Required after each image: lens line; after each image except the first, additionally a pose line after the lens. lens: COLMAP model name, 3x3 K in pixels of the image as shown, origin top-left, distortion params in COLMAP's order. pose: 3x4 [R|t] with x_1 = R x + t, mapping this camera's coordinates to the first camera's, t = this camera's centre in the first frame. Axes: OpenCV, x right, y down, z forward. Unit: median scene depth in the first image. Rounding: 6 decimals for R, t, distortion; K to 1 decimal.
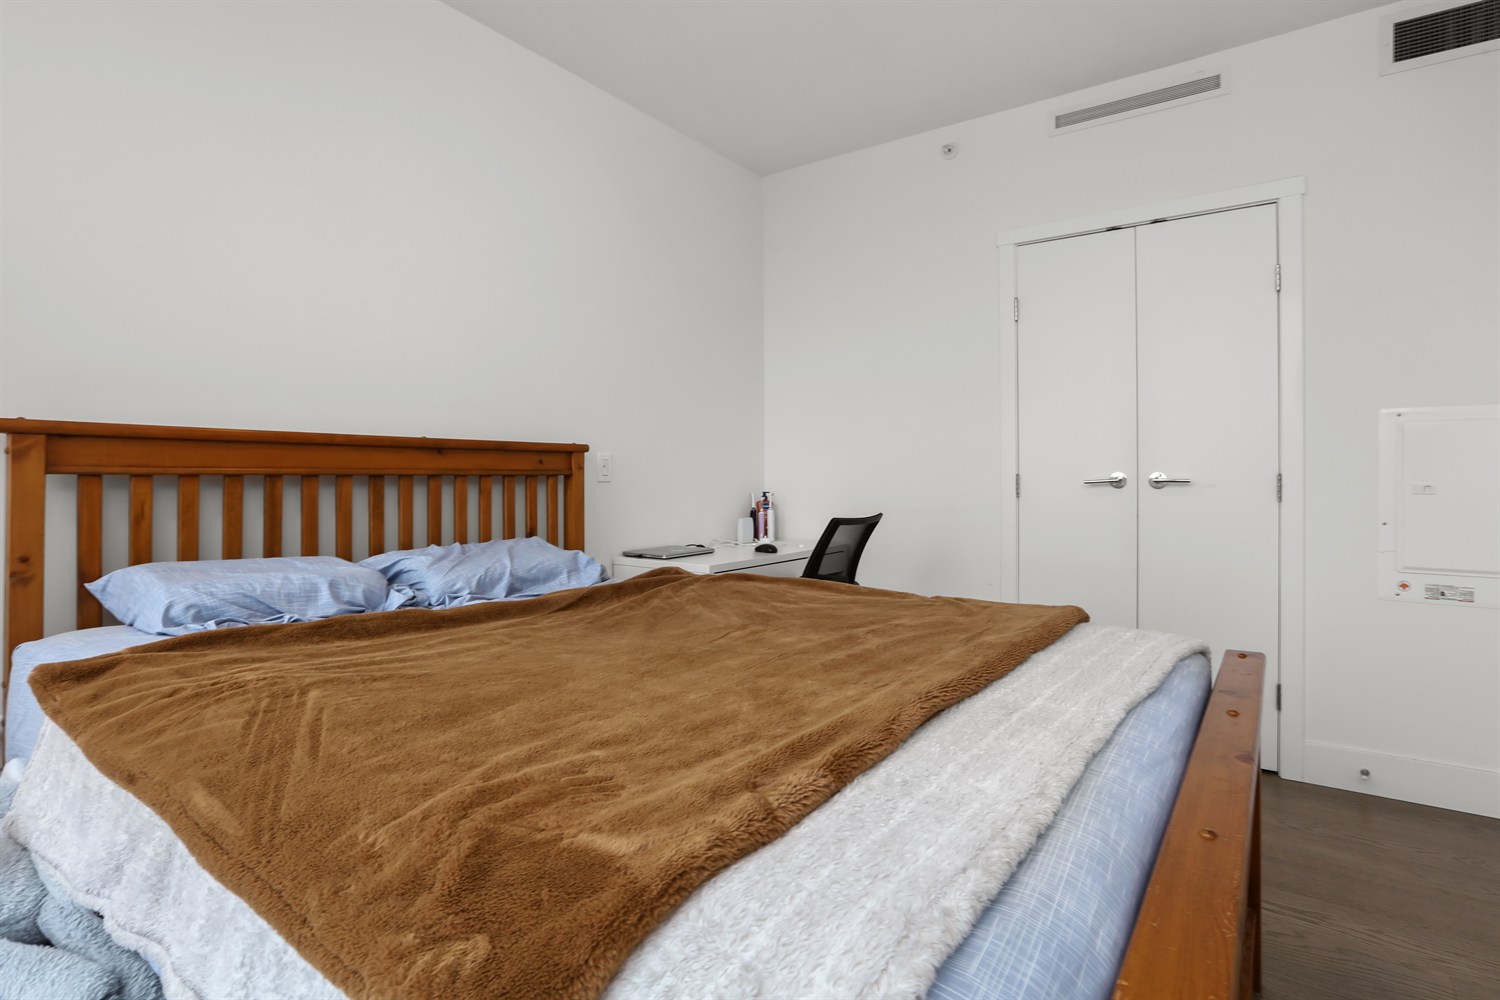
lens RADIAL K [[748.3, 0, 751.9], [0, 748.3, 478.7], [0, 0, 1]] dist [0.000158, 0.000013]
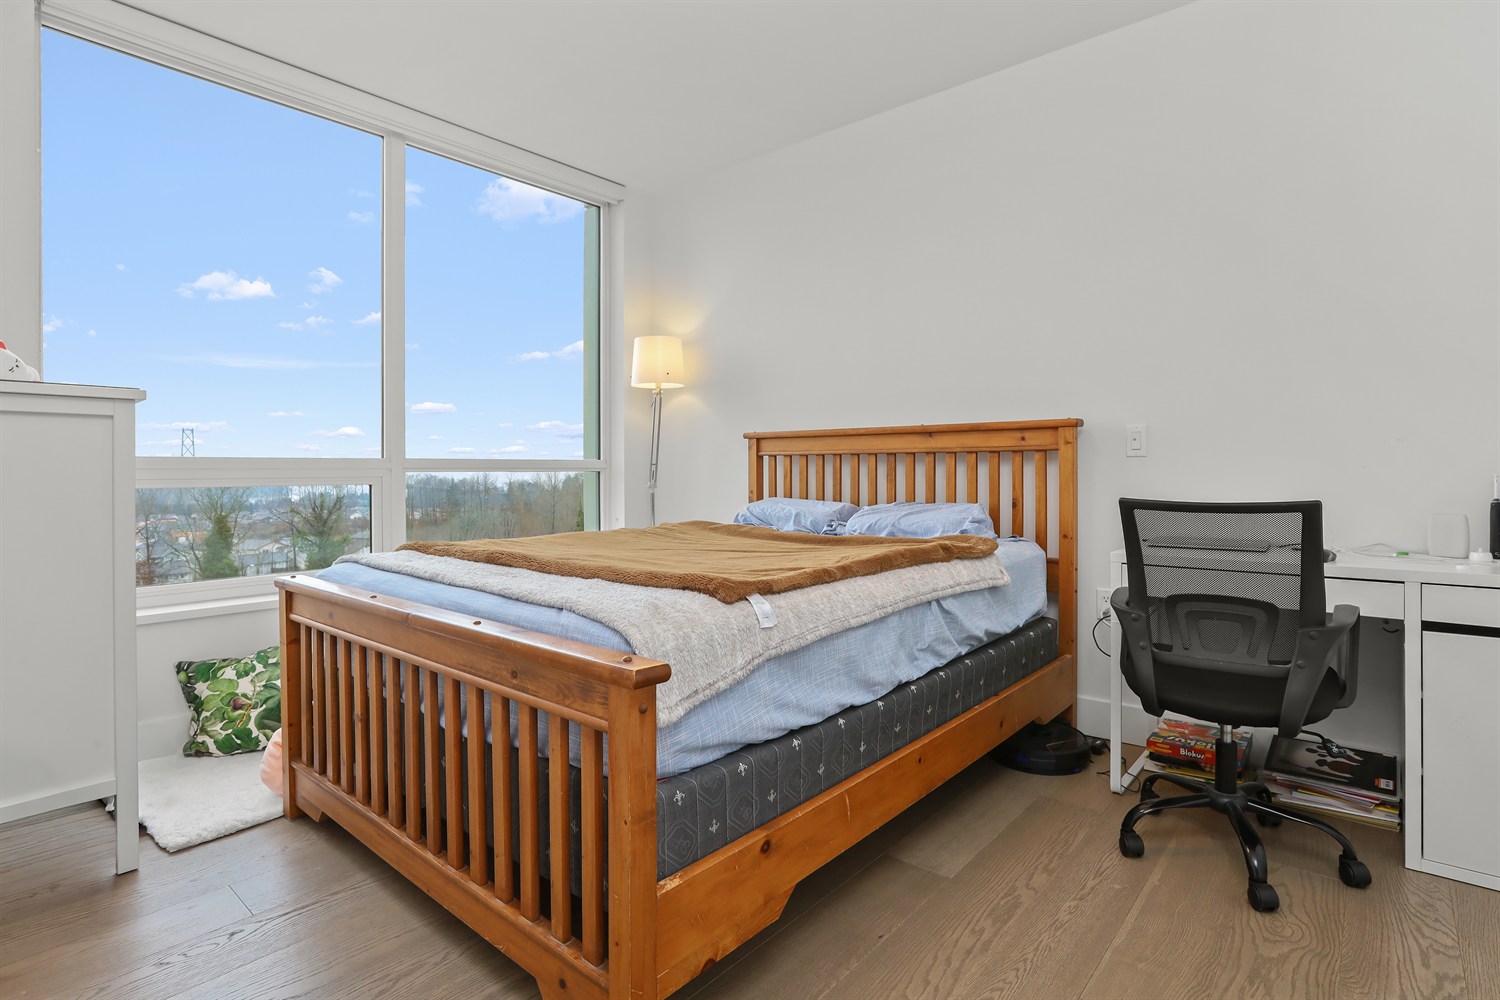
lens RADIAL K [[748.3, 0, 751.9], [0, 748.3, 478.7], [0, 0, 1]] dist [0.000158, 0.000013]
pose [[-0.095221, 0.026891, -0.995093, 0.988265], [0.010766, 0.999604, 0.025982, 0.003465], [0.995398, -0.008239, -0.095473, 0.837855]]
